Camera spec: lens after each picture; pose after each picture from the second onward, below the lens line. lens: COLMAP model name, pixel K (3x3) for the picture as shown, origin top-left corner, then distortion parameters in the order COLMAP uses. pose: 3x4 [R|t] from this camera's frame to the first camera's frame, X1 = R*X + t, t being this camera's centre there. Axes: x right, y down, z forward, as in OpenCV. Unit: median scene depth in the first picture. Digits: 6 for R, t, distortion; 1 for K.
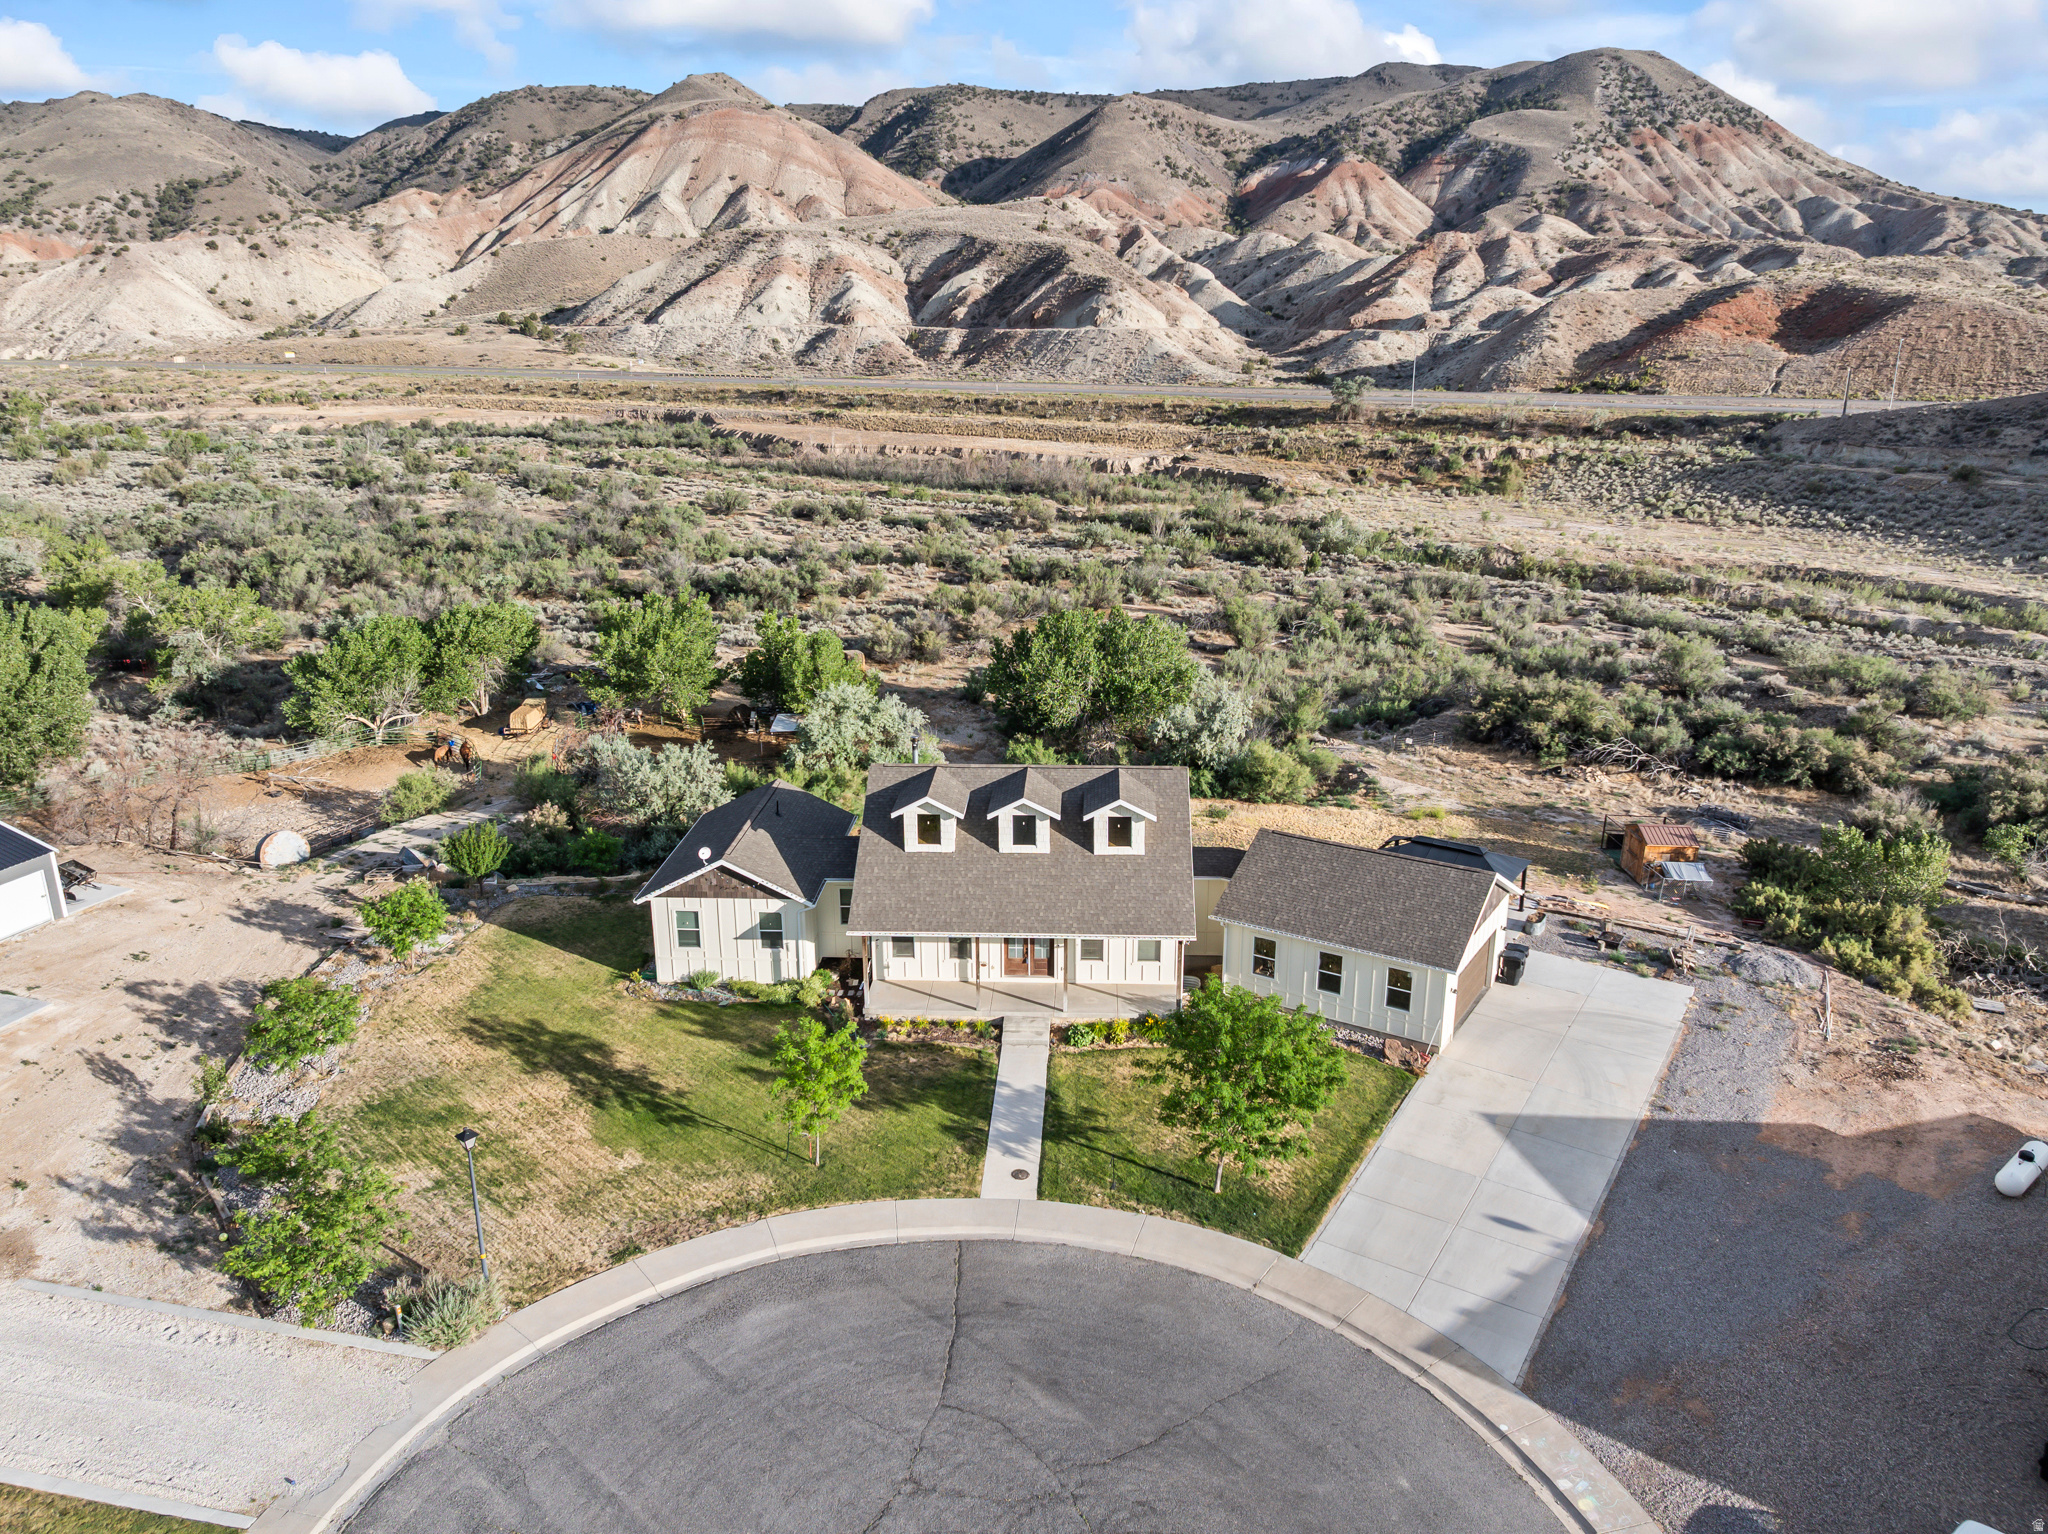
lens RADIAL K [[1441.2, 0, 1034.1], [0, 1441.2, 757.6], [0, 0, 1]] dist [-0.037820, 0.002454]
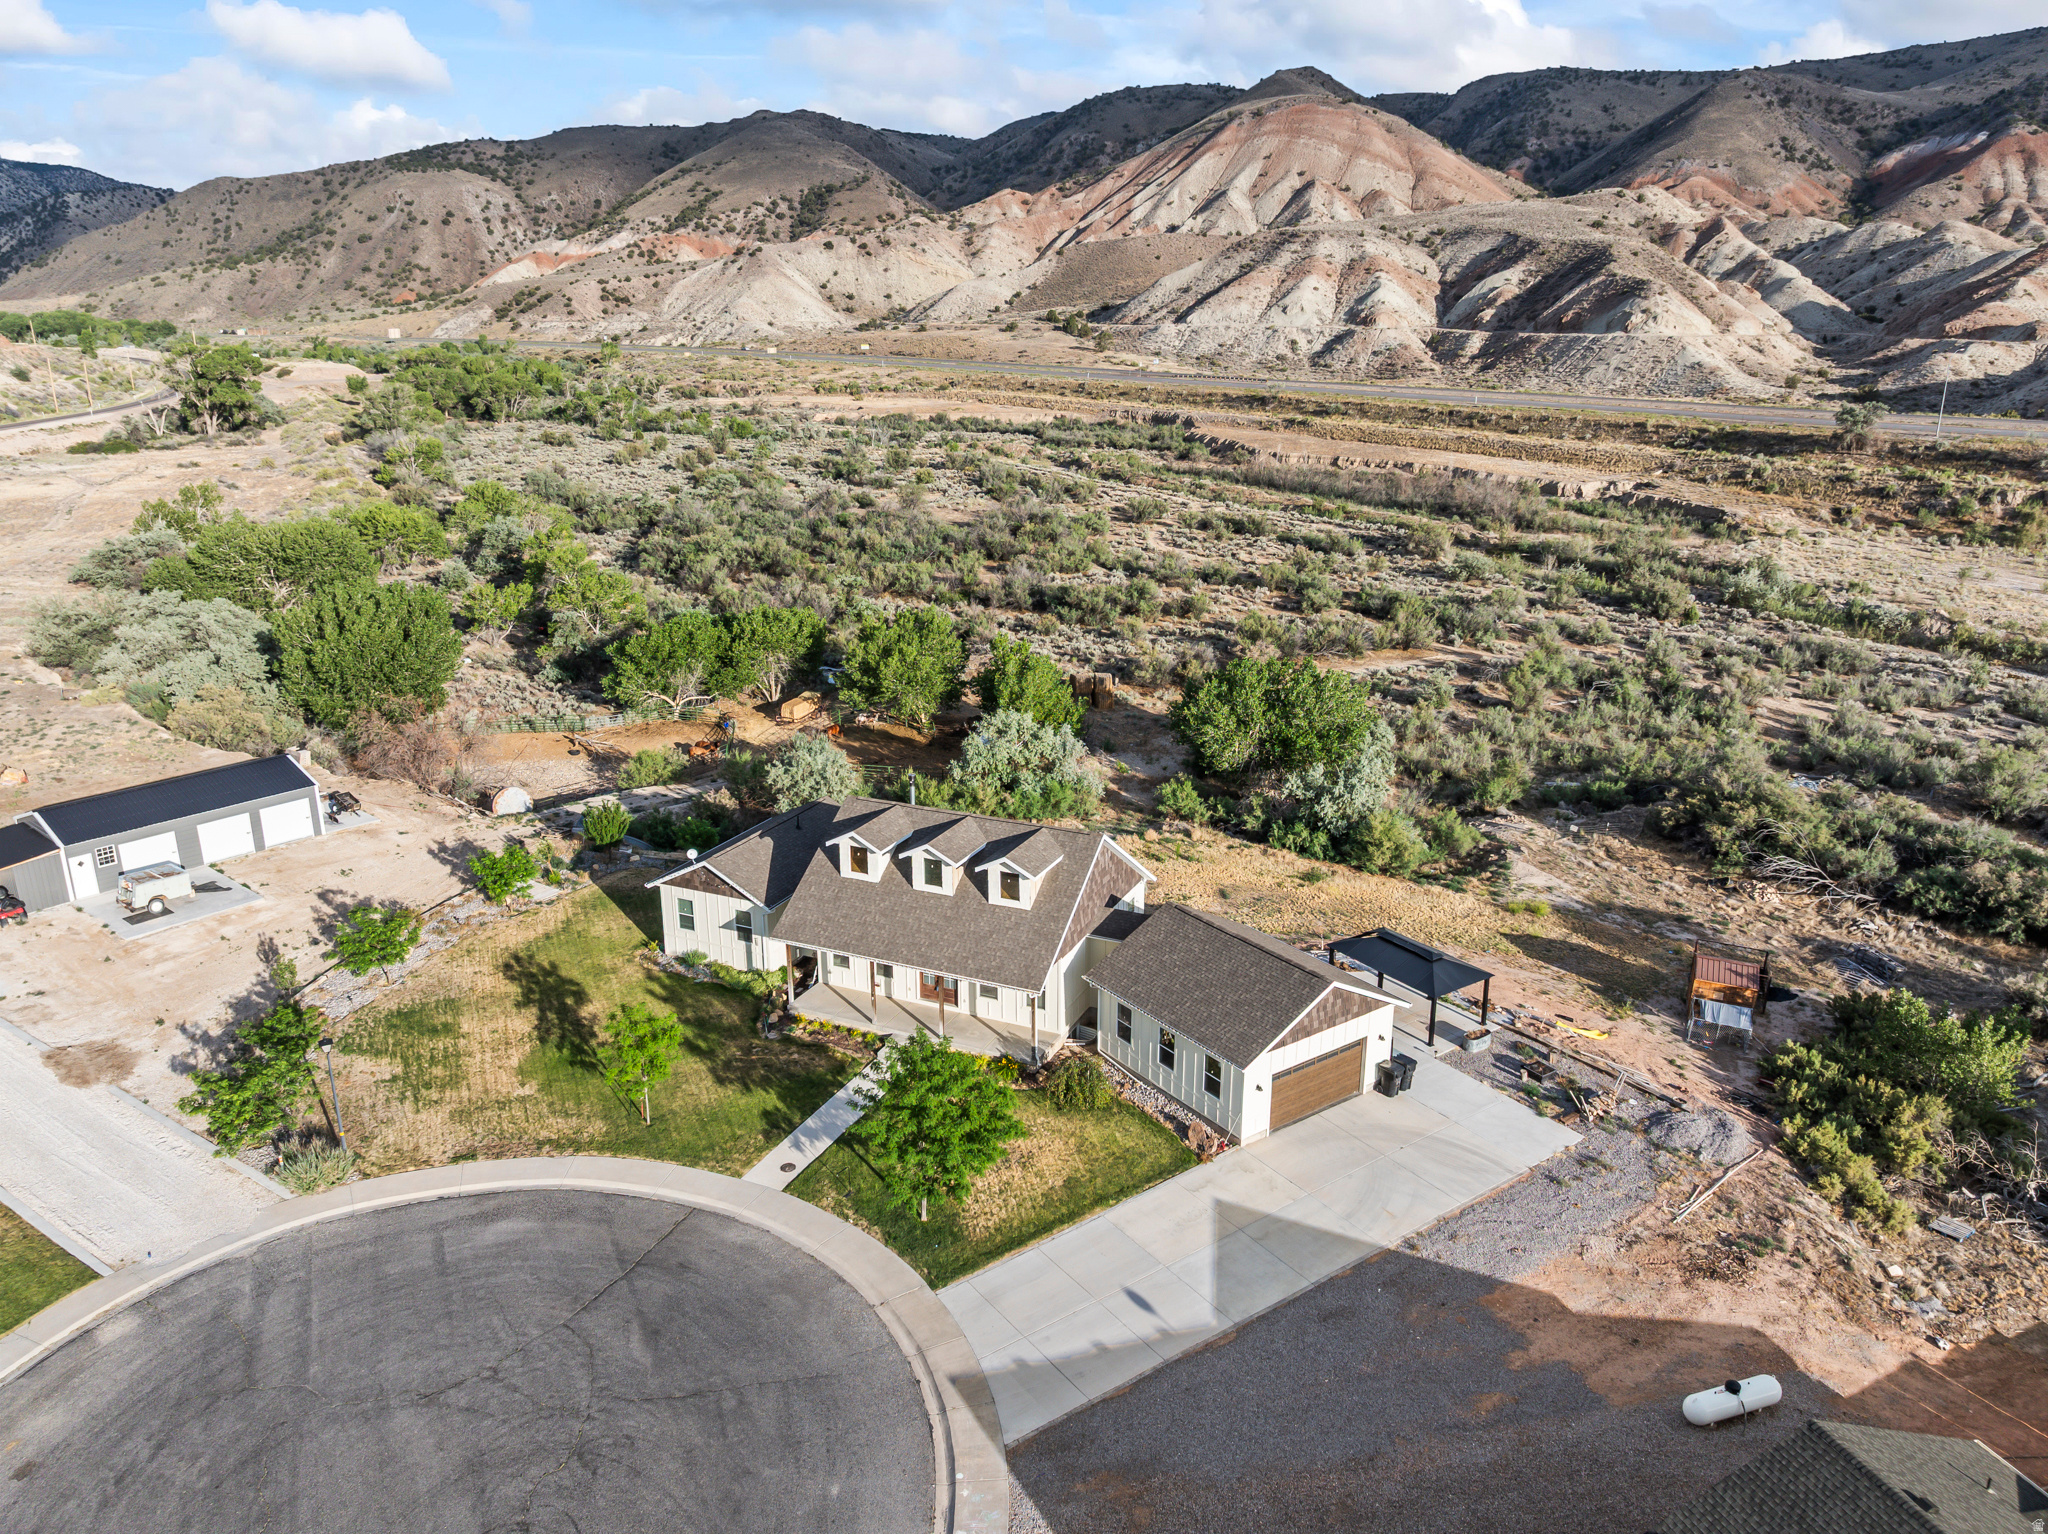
lens RADIAL K [[1439.3, 0, 1032.5], [0, 1439.3, 755.5], [0, 0, 1]] dist [-0.023986, -0.025361]
pose [[0.925137, 0.110817, -0.363100, 0.137786], [-0.108696, 0.993726, 0.026338, -0.023201], [0.363741, 0.015101, 0.931378, -0.004470]]
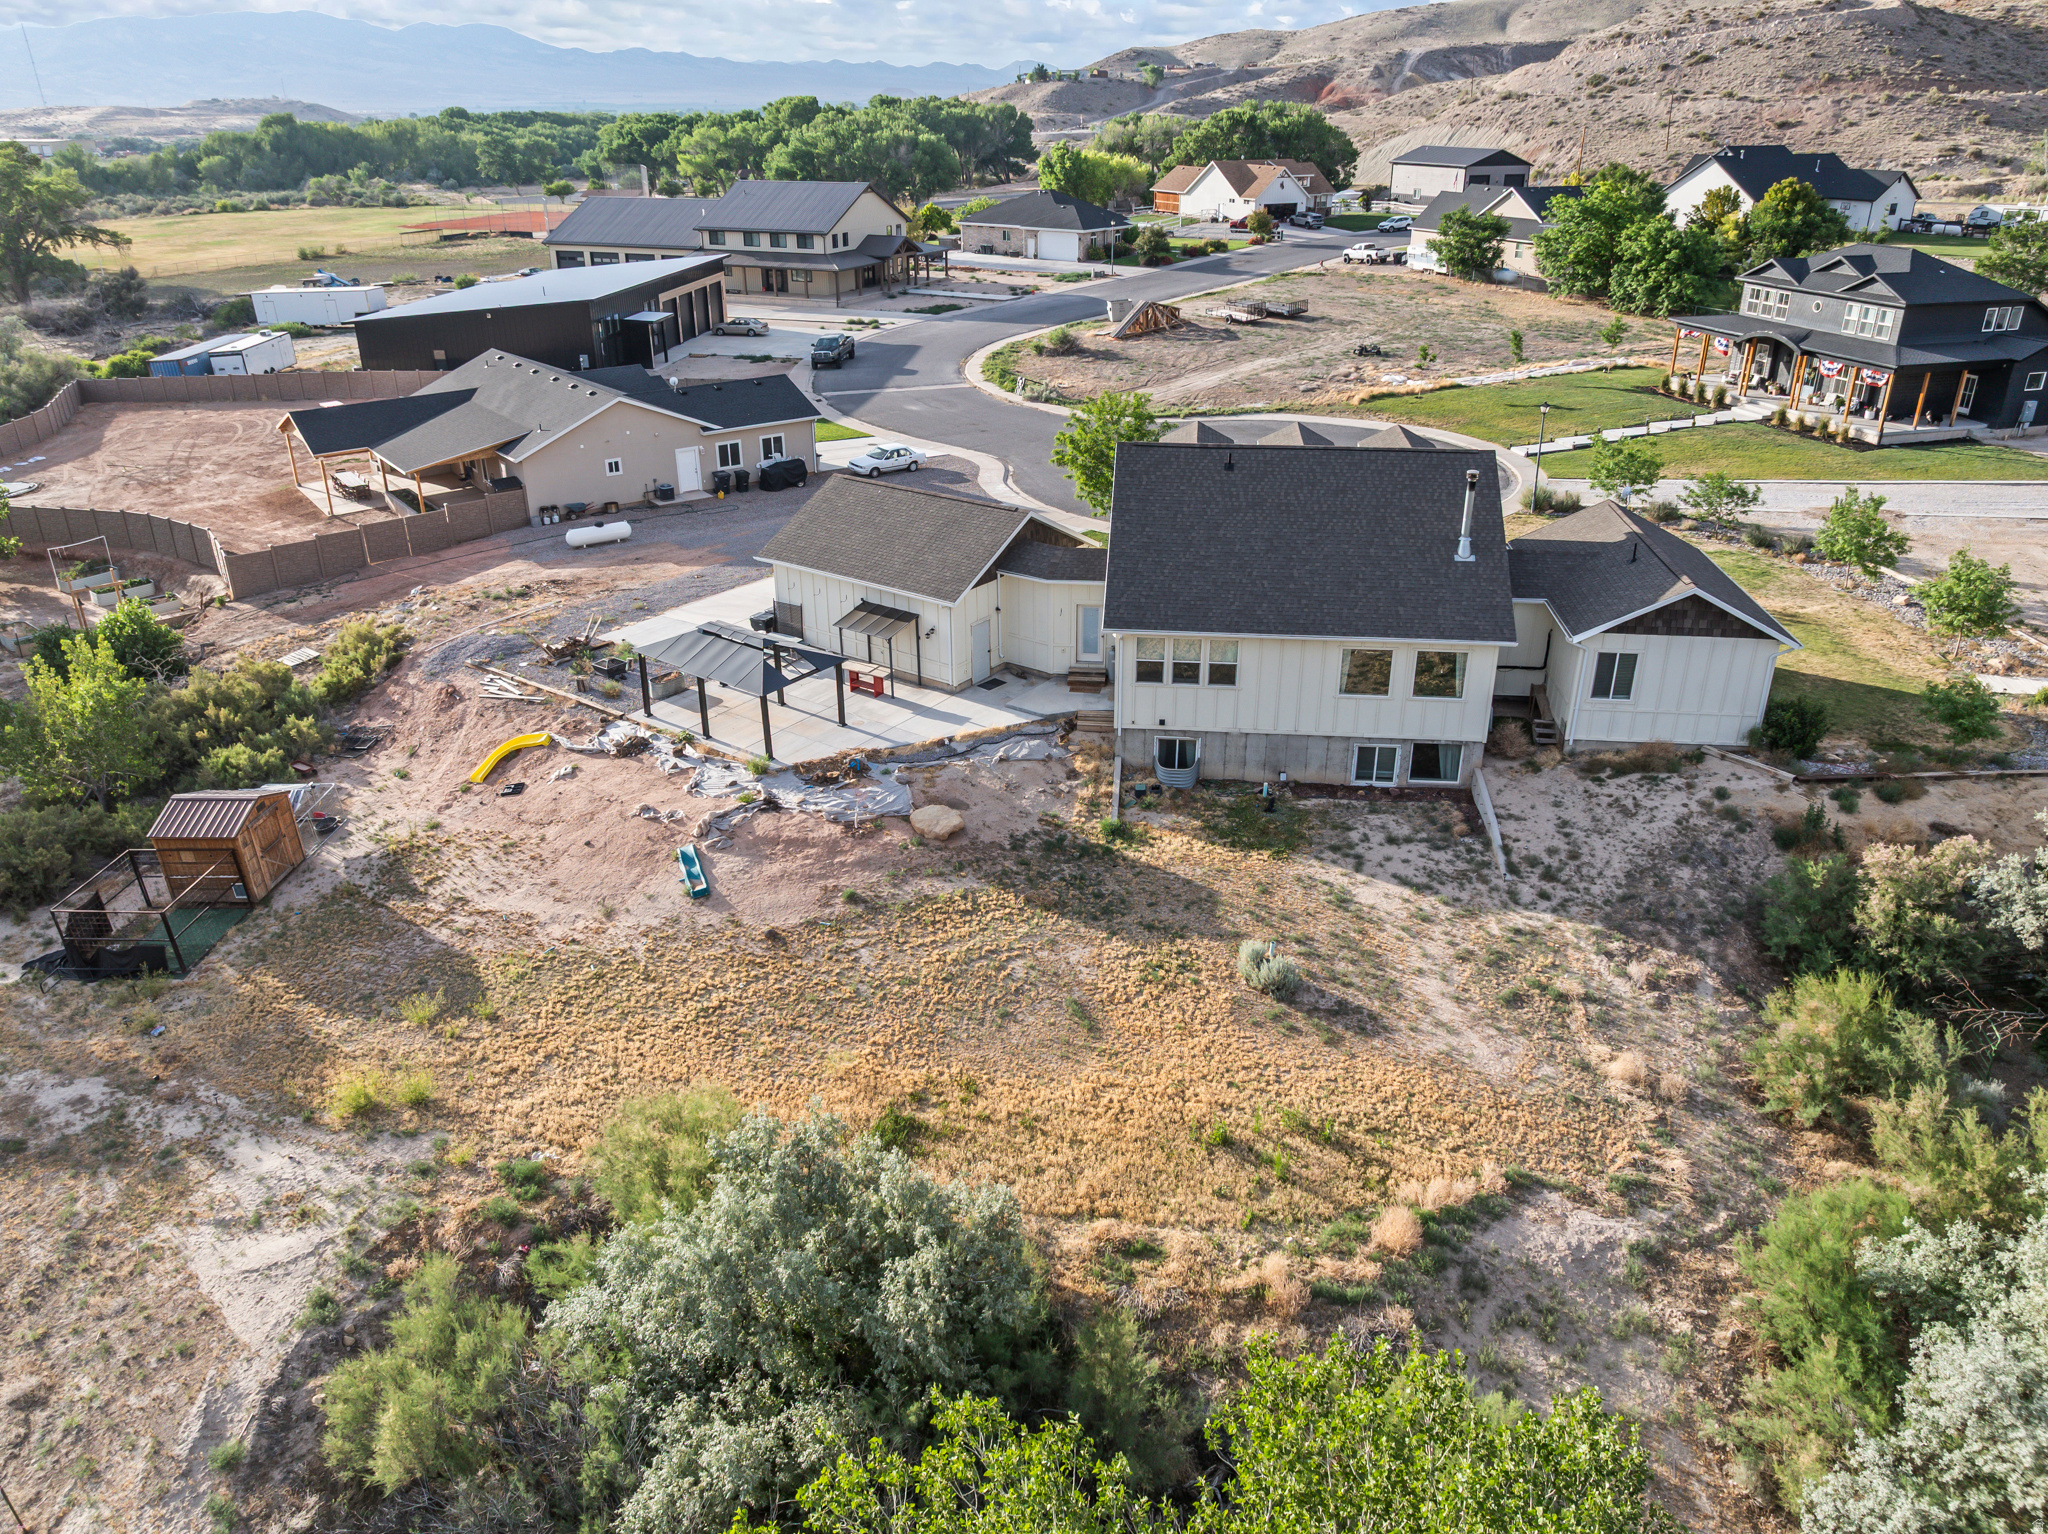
lens RADIAL K [[1440.2, 0, 1033.8], [0, 1440.2, 759.3], [0, 0, 1]] dist [-0.040447, 0.008482]
pose [[-0.997999, -0.022250, 0.059192, 0.031722], [0.022713, 0.747453, 0.663926, -0.133132], [-0.059016, 0.663941, -0.745452, 0.555911]]
